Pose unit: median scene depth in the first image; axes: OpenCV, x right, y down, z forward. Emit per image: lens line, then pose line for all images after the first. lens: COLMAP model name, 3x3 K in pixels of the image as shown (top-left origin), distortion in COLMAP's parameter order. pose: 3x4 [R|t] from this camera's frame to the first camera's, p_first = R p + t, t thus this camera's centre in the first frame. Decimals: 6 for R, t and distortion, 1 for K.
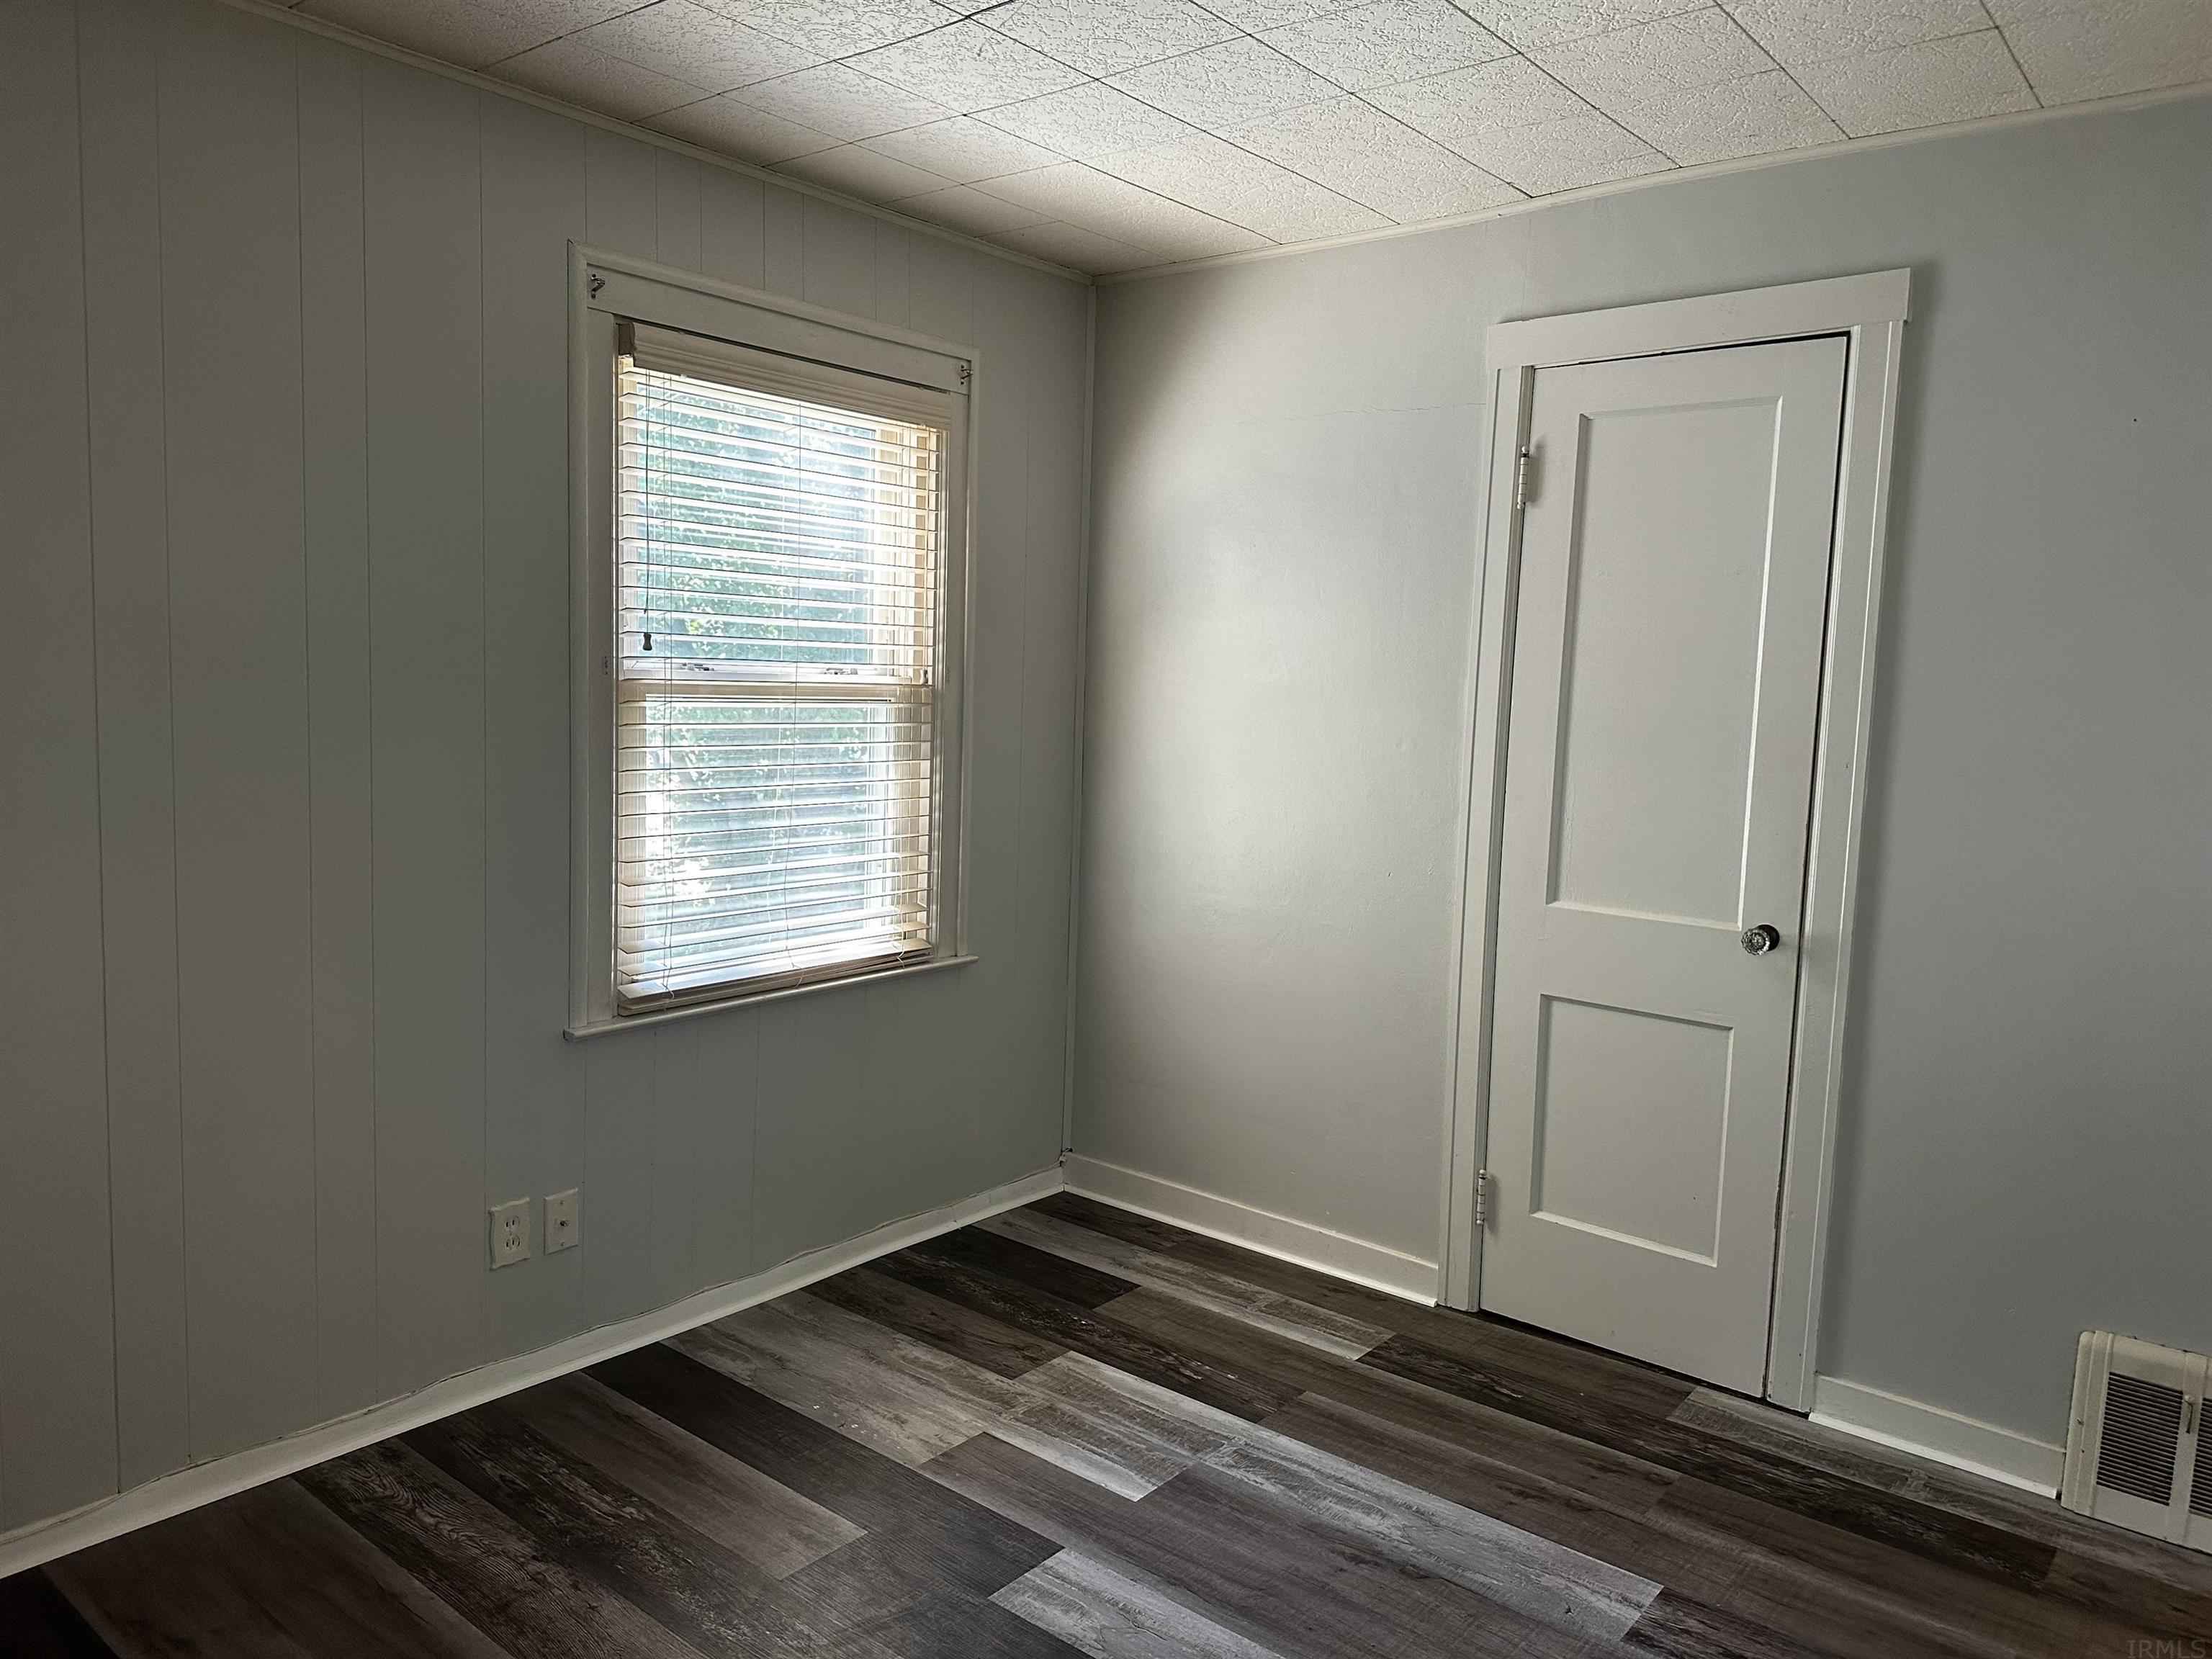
lens RADIAL K [[1552.2, 0, 1114.7], [0, 1552.2, 810.9], [0, 0, 1]] dist [0.028869, -0.043078]
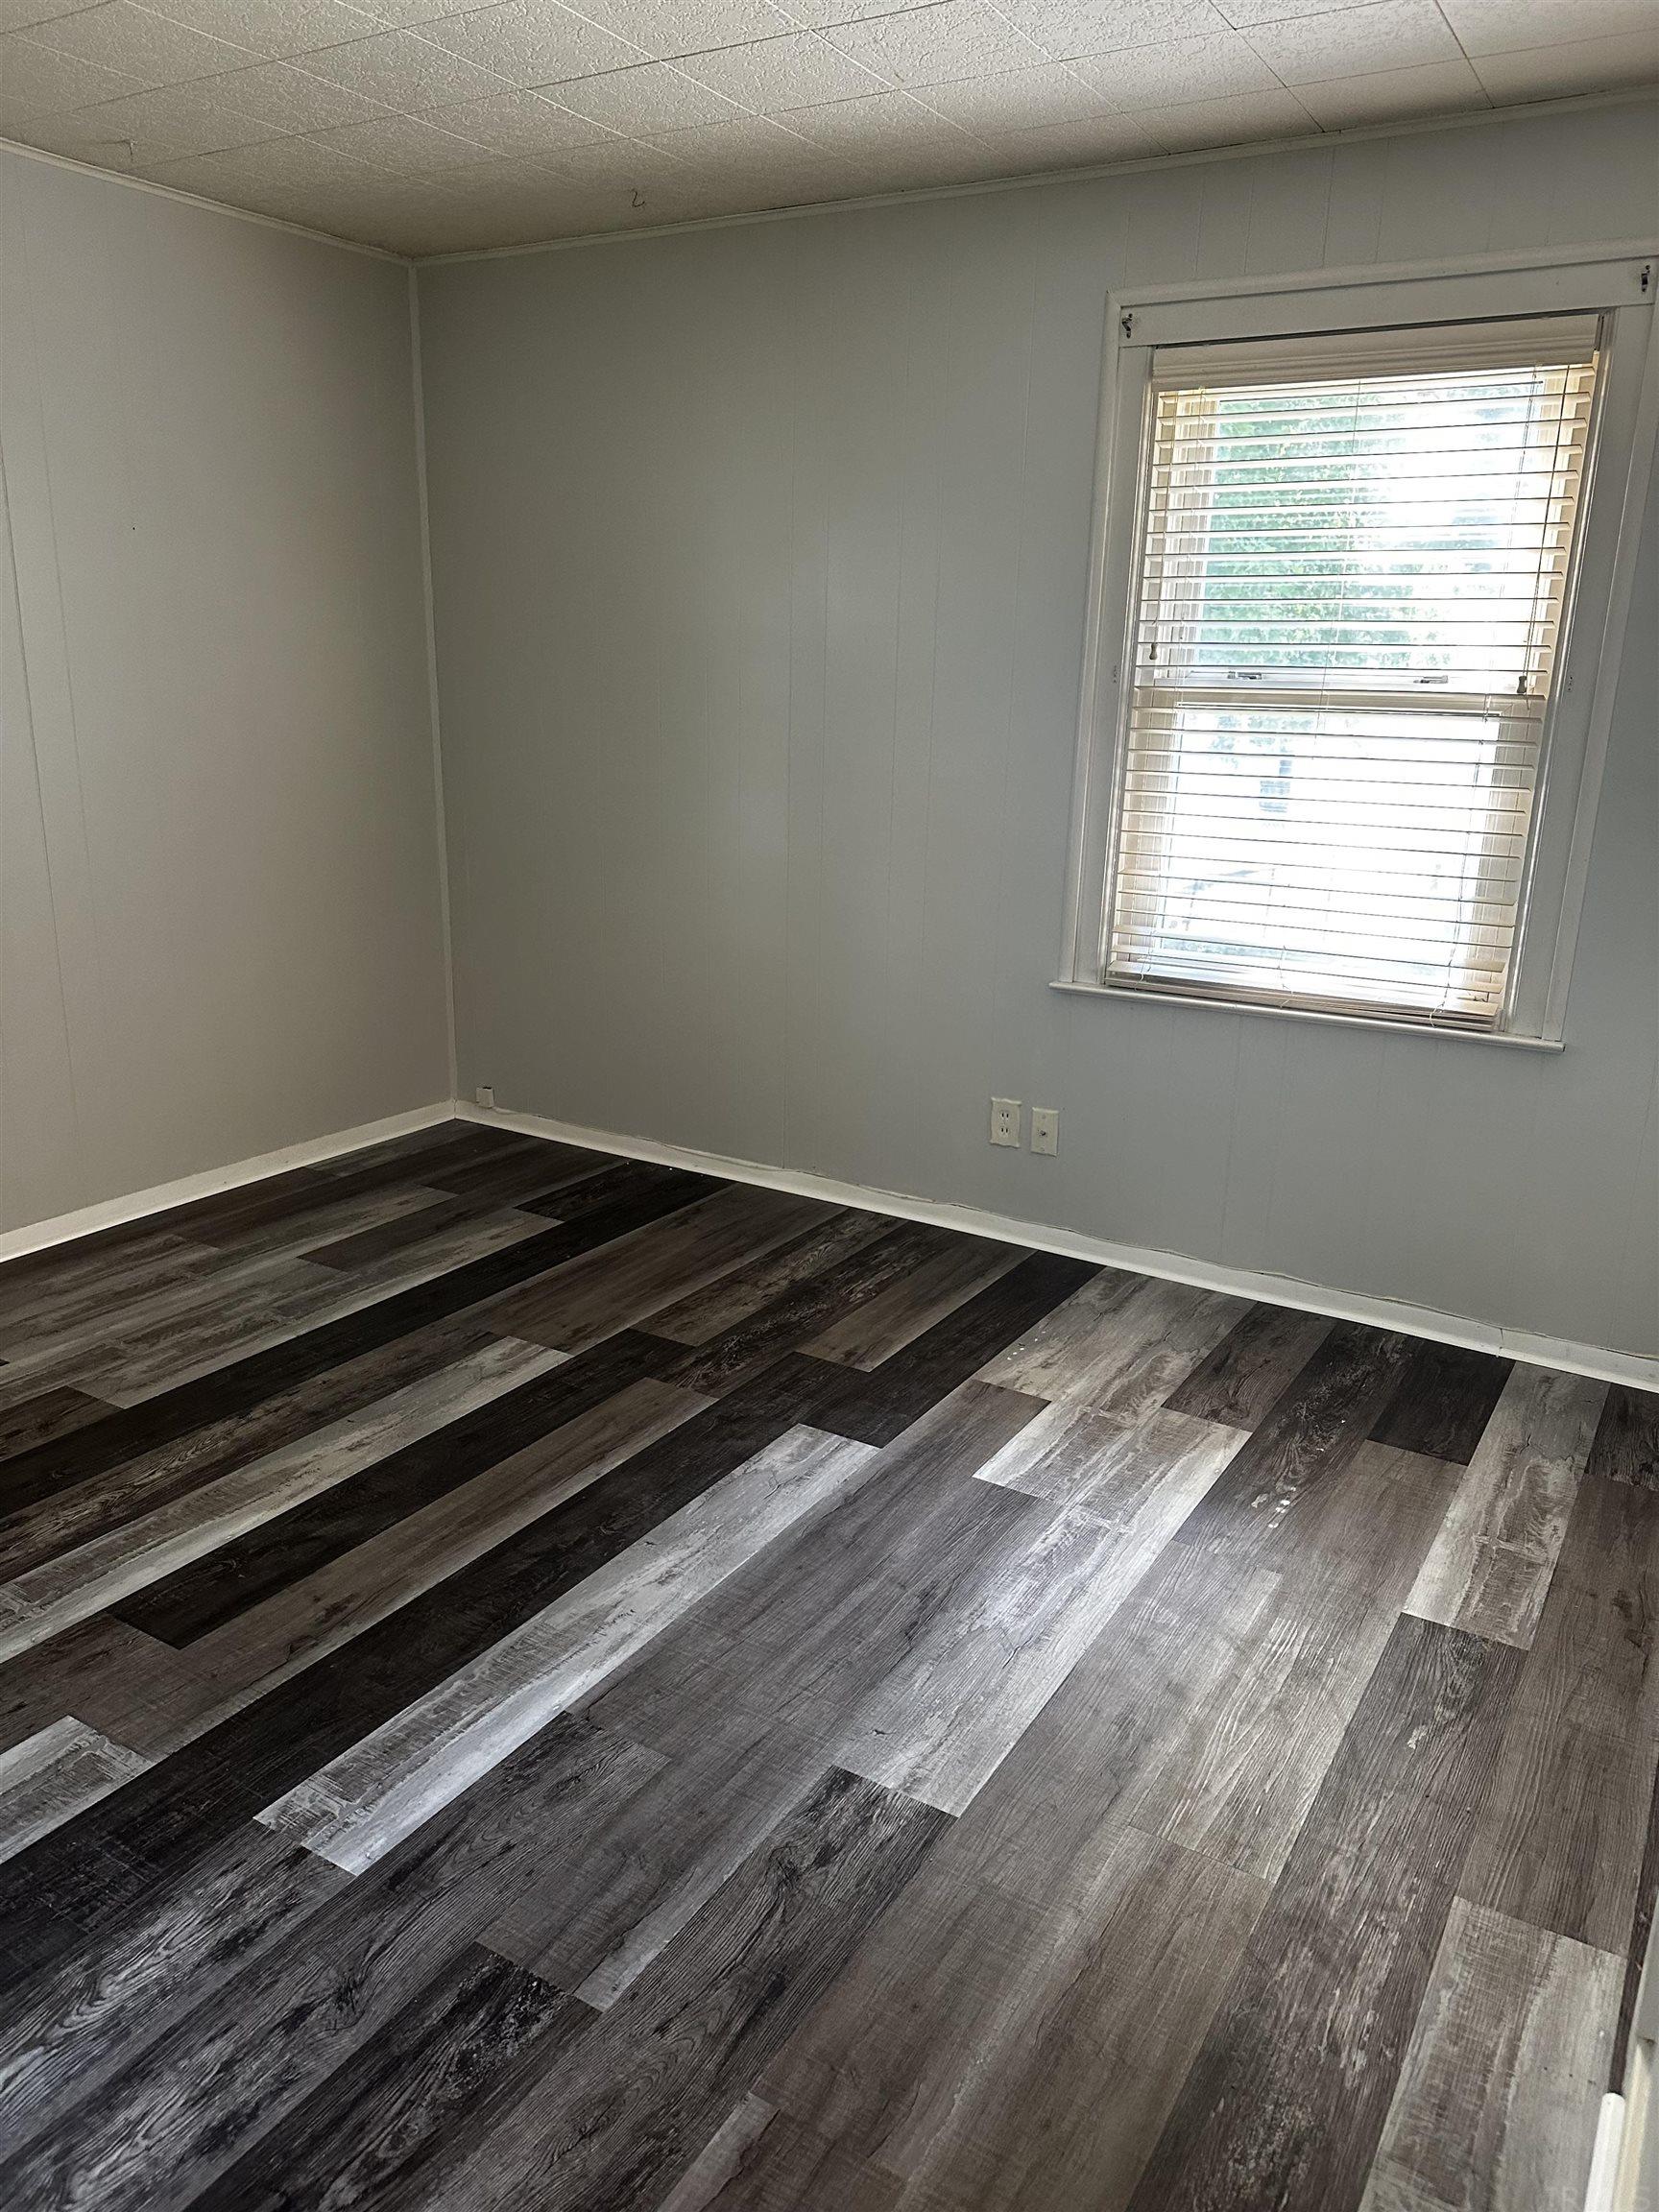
lens RADIAL K [[1552.2, 0, 829.5], [0, 1552.2, 1106.0], [0, 0, 1]] dist [0.028869, -0.043078]
pose [[0.124890, 0.234945, -0.963952, 0.818180], [-0.115302, 0.968413, 0.221093, -0.013531], [0.985448, 0.083533, 0.148034, 0.634999]]
